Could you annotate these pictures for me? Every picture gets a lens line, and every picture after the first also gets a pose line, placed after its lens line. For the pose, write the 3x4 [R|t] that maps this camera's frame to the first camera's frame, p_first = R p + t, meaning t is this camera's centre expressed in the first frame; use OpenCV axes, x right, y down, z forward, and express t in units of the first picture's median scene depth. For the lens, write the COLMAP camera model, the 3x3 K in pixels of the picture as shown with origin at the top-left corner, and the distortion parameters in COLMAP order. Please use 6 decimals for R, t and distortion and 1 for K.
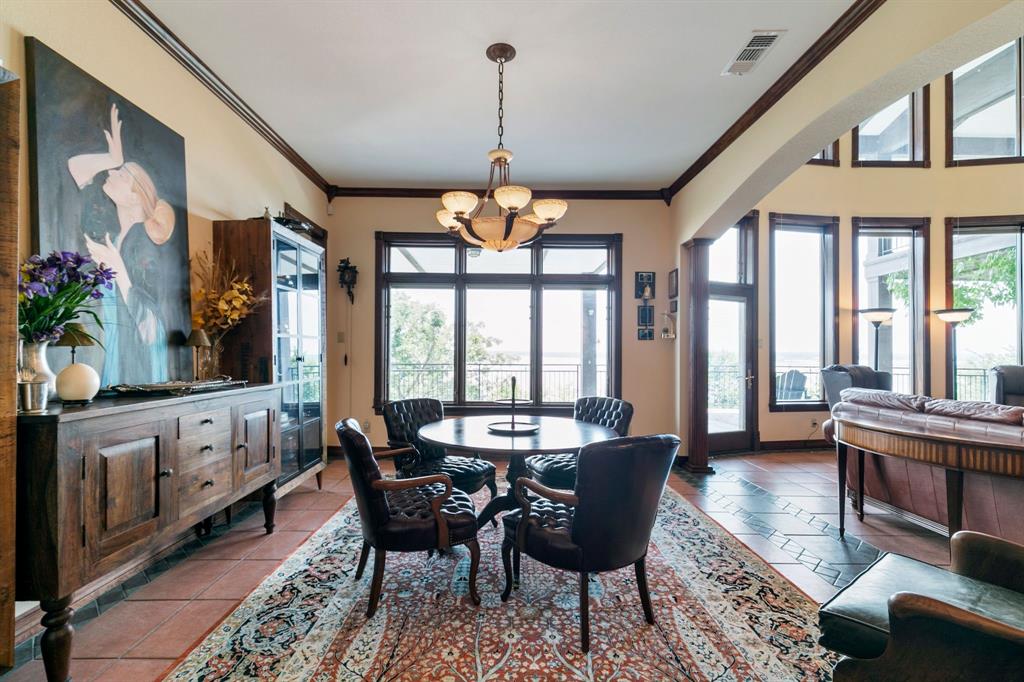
lens RADIAL K [[465.4, 0, 511.6], [0, 465.4, 345.5], [0, 0, 1]] dist [0.003942, -0.000568]
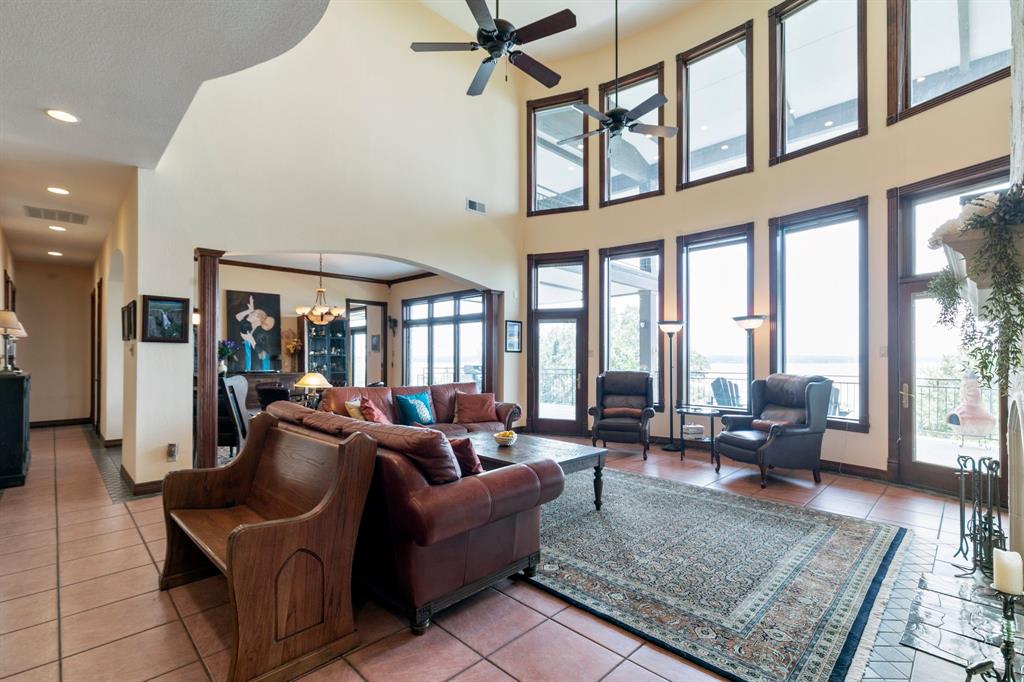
lens RADIAL K [[465.4, 0, 512.2], [0, 465.4, 350.3], [0, 0, 1]] dist [0.003942, -0.000568]
pose [[0.693398, -0.017919, -0.720332, 1.439999], [0.015878, 0.999828, -0.009587, -0.004901], [0.720380, -0.004790, 0.693563, -0.035834]]
